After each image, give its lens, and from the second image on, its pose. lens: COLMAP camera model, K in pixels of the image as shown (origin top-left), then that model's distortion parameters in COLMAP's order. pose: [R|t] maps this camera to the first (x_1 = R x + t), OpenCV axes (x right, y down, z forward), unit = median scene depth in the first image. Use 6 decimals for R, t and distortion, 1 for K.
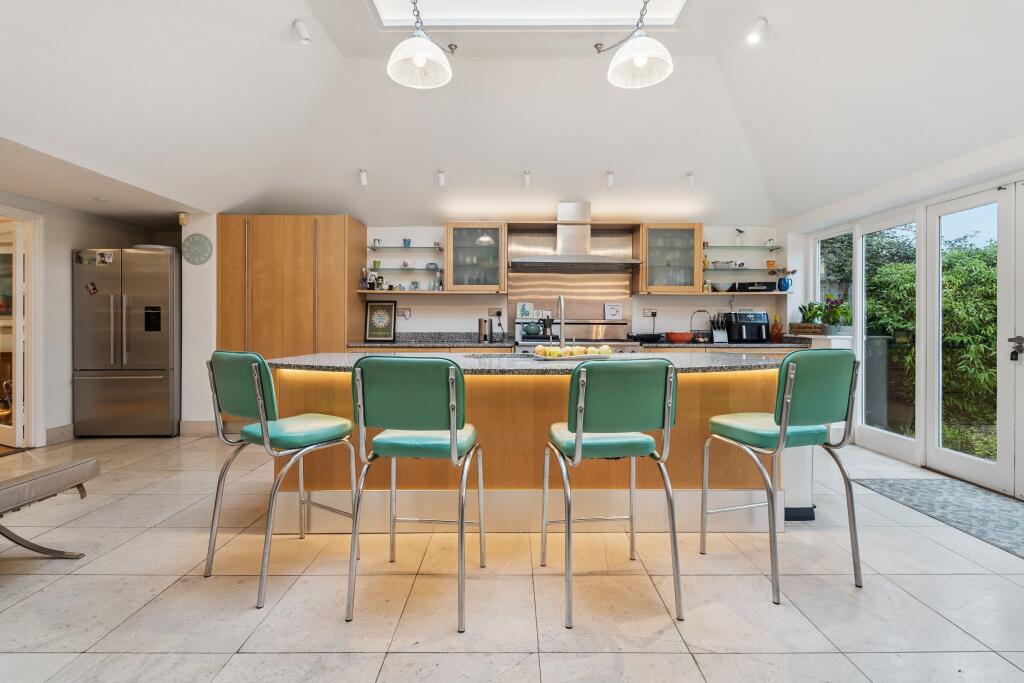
lens RADIAL K [[494.2, 0, 512.0], [0, 494.2, 341.5], [0, 0, 1]] dist [0.000201, -0.000460]
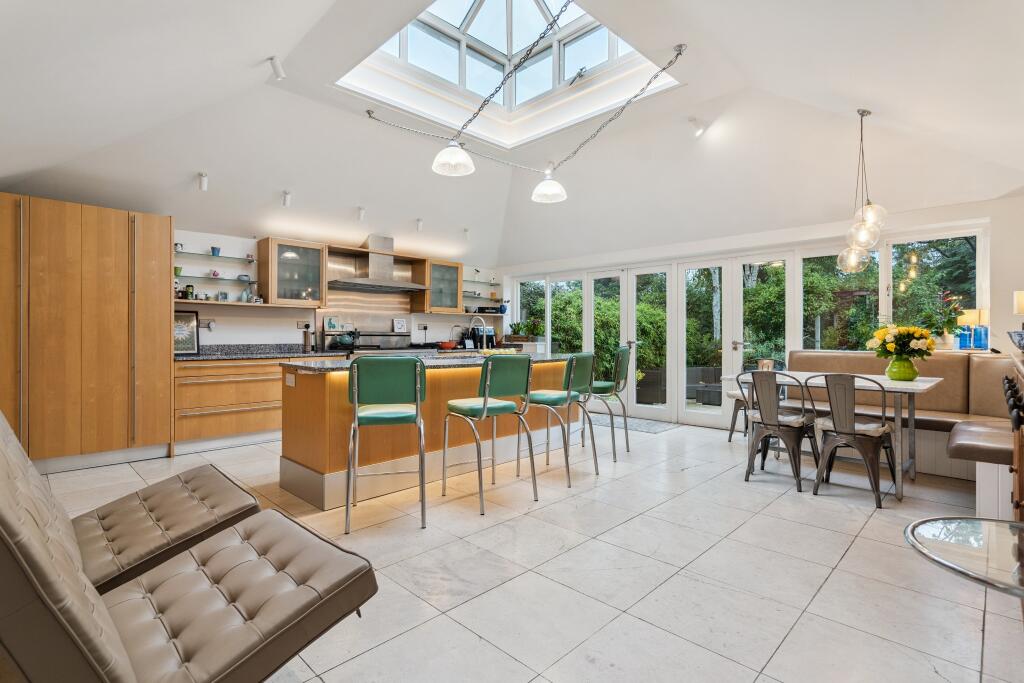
lens RADIAL K [[494.2, 0, 512.0], [0, 494.2, 341.5], [0, 0, 1]] dist [0.000201, -0.000460]
pose [[0.700587, -0.010636, 0.713487, -0.512530], [0.034405, 0.999229, -0.018888, 0.013343], [-0.712737, 0.037781, 0.700414, -0.077812]]
